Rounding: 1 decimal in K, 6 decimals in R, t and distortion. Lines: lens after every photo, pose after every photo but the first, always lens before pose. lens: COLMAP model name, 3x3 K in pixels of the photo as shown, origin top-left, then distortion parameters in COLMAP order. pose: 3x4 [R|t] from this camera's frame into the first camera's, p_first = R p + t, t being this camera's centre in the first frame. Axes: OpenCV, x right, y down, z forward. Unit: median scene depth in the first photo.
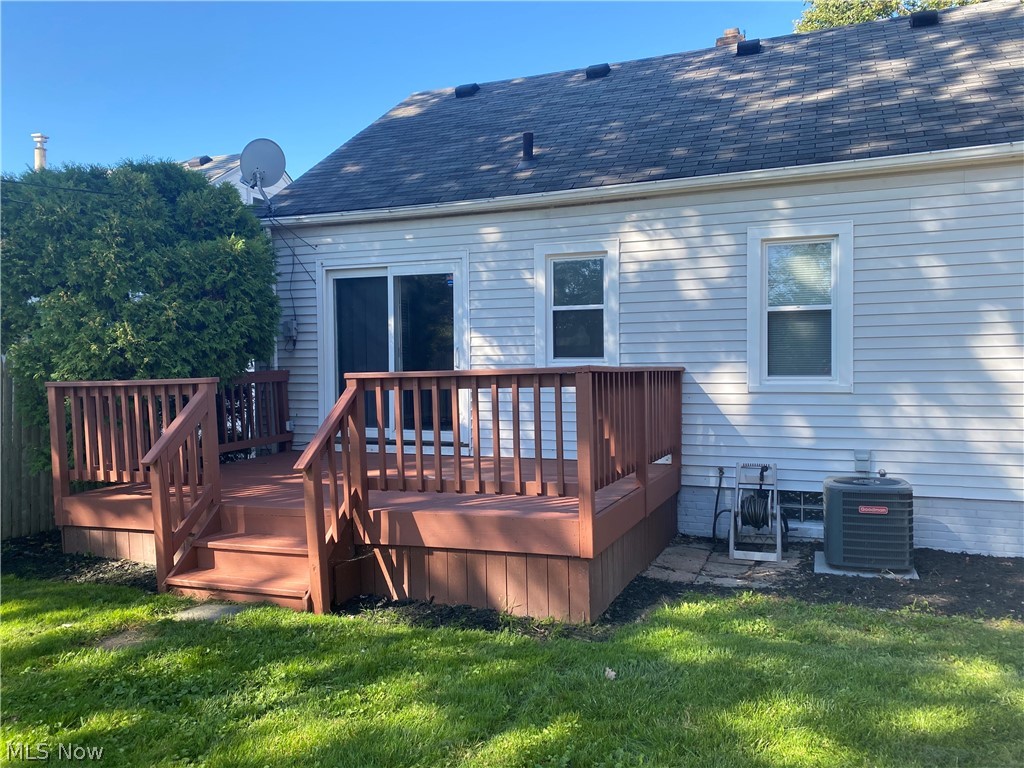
lens RADIAL K [[782.9, 0, 507.3], [0, 782.9, 378.7], [0, 0, 1]] dist [0.040349, -0.044140]
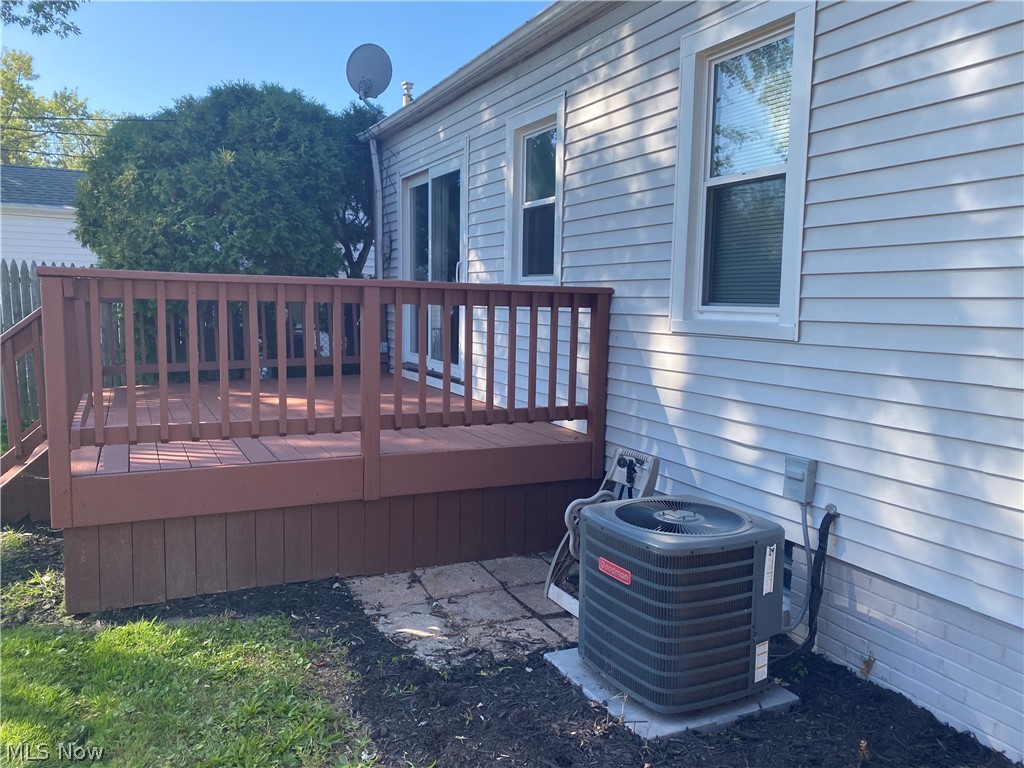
lens RADIAL K [[782.9, 0, 507.3], [0, 782.9, 378.7], [0, 0, 1]] dist [0.040349, -0.044140]
pose [[0.738194, 0.090623, -0.668474, 0.570606], [-0.035559, 0.994785, 0.095591, 0.000513], [0.673651, -0.046794, 0.737567, 0.461538]]
